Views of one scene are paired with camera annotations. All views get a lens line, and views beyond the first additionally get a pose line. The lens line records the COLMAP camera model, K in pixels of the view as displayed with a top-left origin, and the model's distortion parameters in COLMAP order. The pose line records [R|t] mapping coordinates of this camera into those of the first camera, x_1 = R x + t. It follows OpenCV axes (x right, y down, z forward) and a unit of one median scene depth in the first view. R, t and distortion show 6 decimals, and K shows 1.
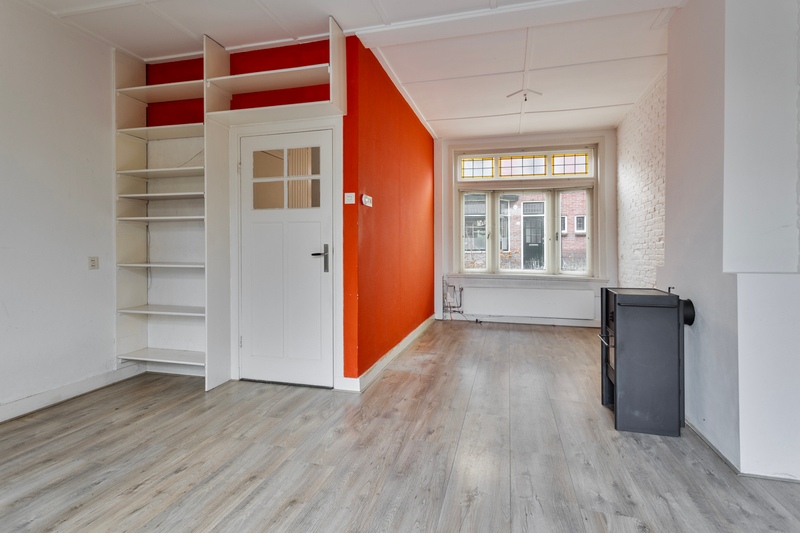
lens RADIAL K [[415.2, 0, 396.5], [0, 415.2, 250.4], [0, 0, 1]] dist [0.000028, 0.000870]
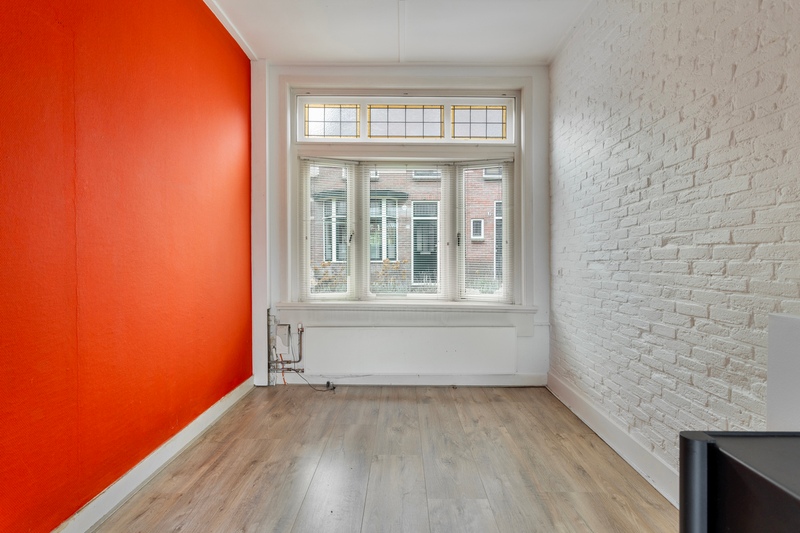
lens RADIAL K [[434.9, 0, 402.0], [0, 434.9, 262.8], [0, 0, 1]] dist [0.002342, 0.001938]
pose [[0.965897, -0.002057, 0.258917, 0.136876], [-0.000225, 0.999961, 0.008781, -0.003973], [-0.258925, -0.008540, 0.965860, 0.395676]]
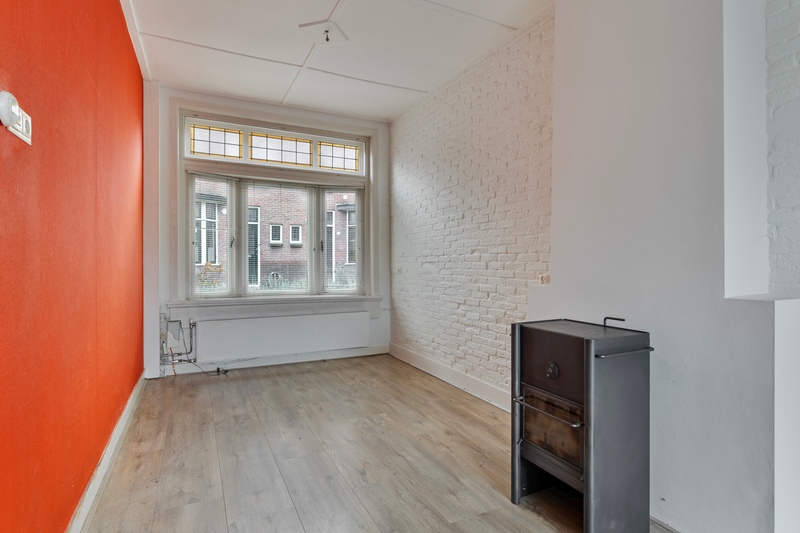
lens RADIAL K [[419.3, 0, 399.2], [0, 419.3, 259.4], [0, 0, 1]] dist [-0.004945, 0.000374]
pose [[0.747167, 0.001813, 0.664634, -0.035917], [0.001938, 0.999986, -0.004908, -0.003740], [-0.664633, 0.004955, 0.747153, 0.308175]]
